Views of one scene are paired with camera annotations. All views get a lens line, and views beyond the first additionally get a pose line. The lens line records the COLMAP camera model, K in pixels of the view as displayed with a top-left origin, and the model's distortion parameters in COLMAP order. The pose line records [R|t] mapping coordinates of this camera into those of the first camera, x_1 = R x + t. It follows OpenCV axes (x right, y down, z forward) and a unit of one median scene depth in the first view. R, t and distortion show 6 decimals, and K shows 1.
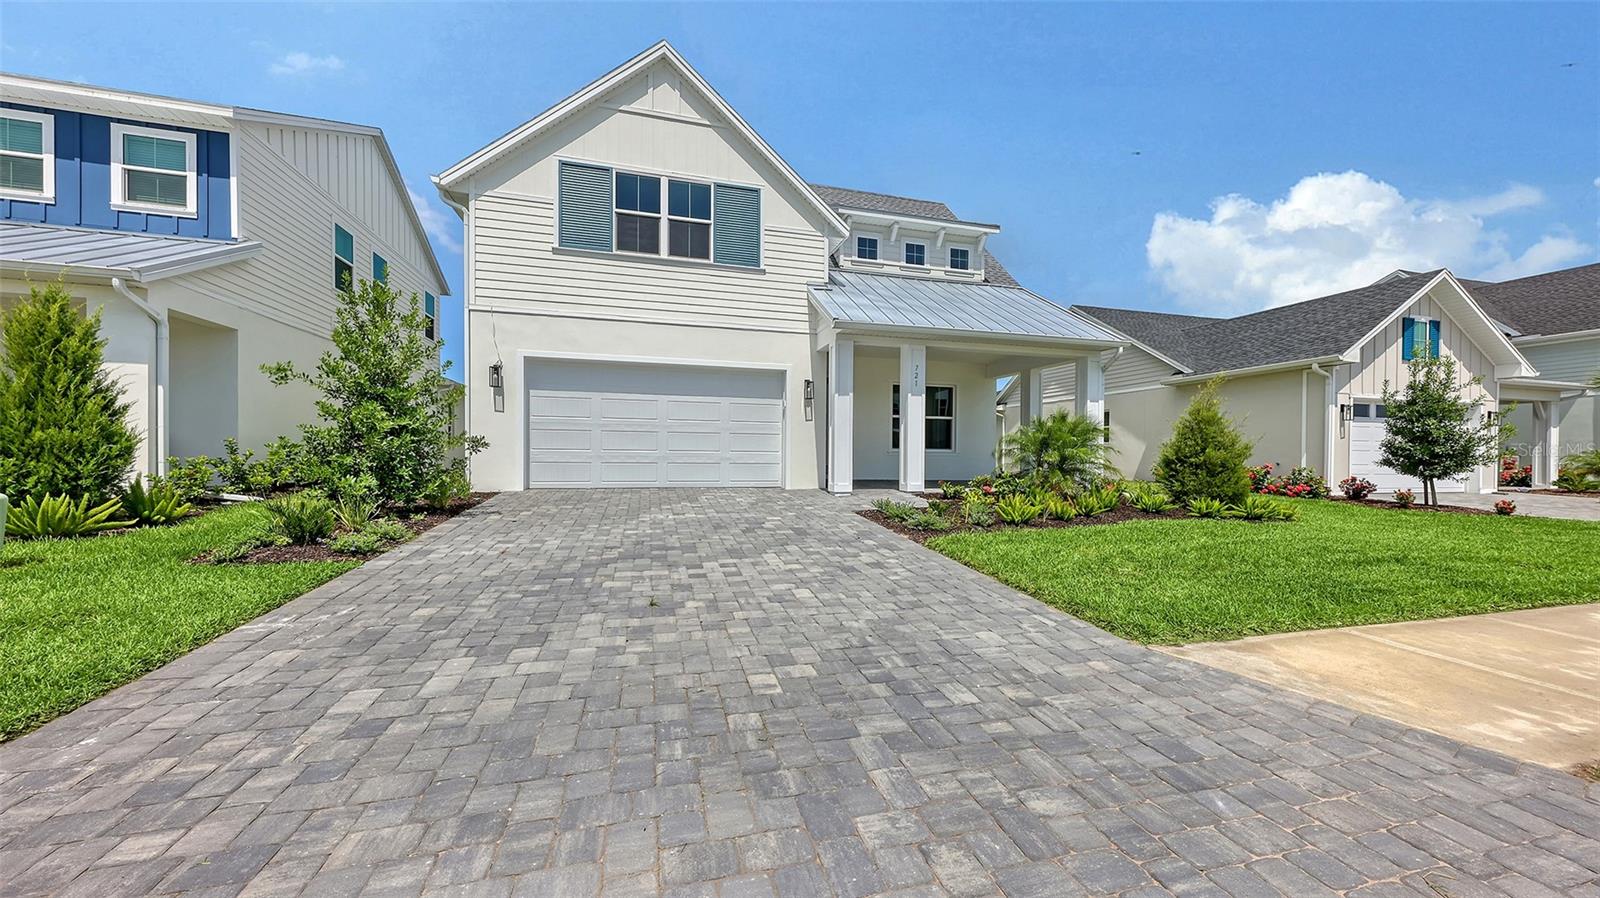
lens RADIAL K [[548.2, 0, 799.1], [0, 548.2, 450.2], [0, 0, 1]] dist [0.007594, -0.000280]
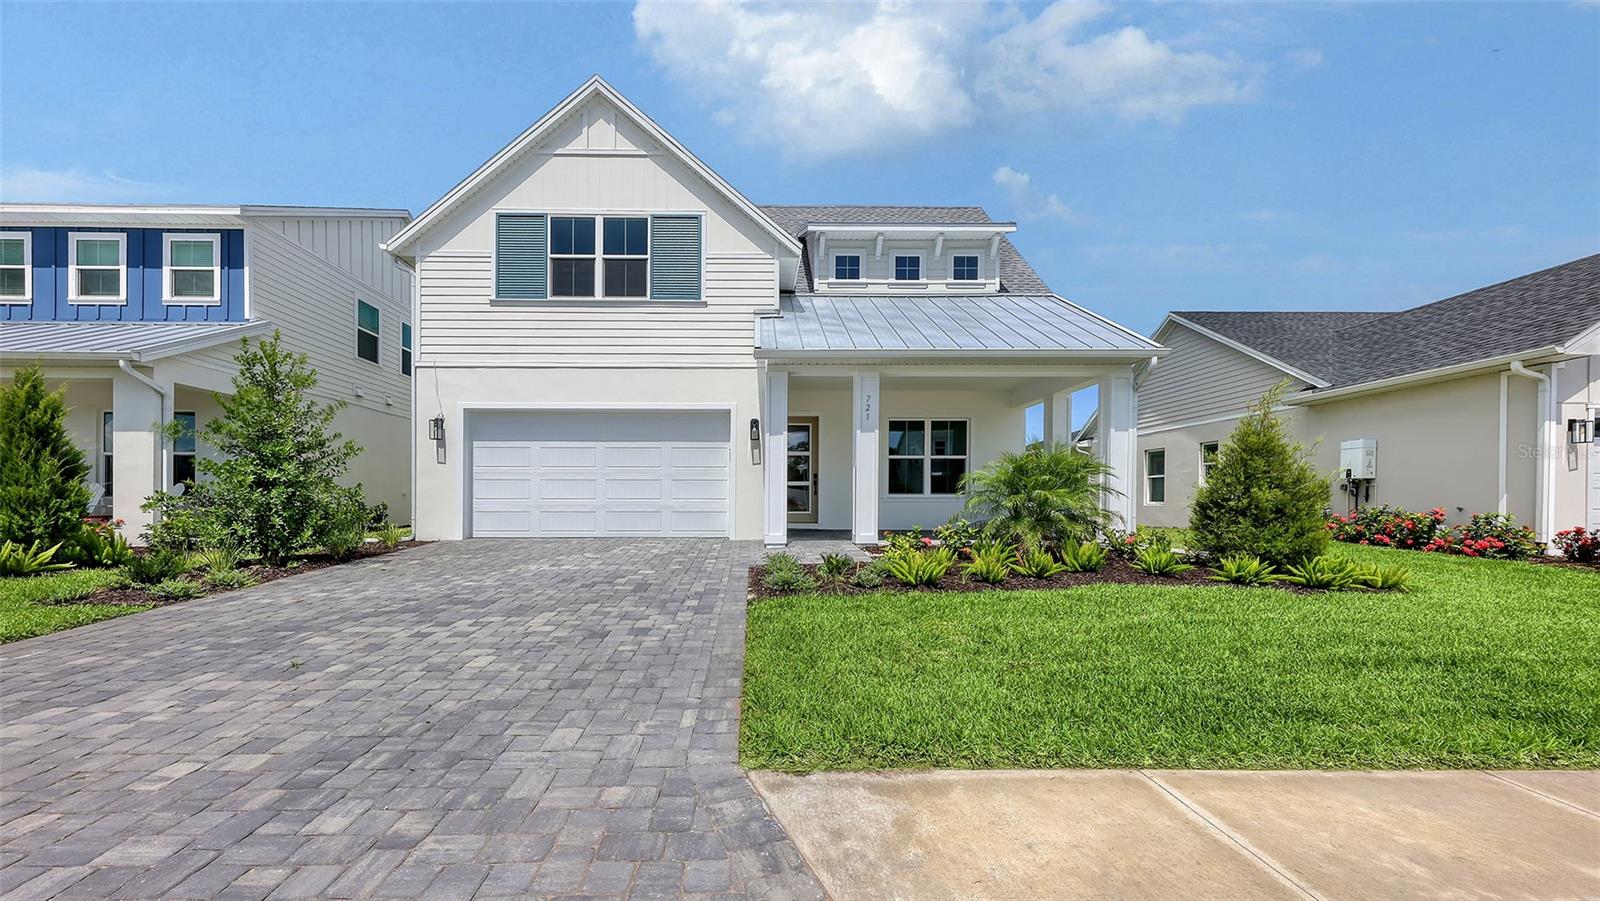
lens RADIAL K [[561.8, 0, 797.9], [0, 561.8, 498.3], [0, 0, 1]] dist [0.004517, -0.000044]
pose [[0.967737, -0.011767, -0.251689, 0.337810], [0.011628, 0.999930, -0.002039, 0.005335], [0.251695, -0.000954, 0.967806, 0.130745]]
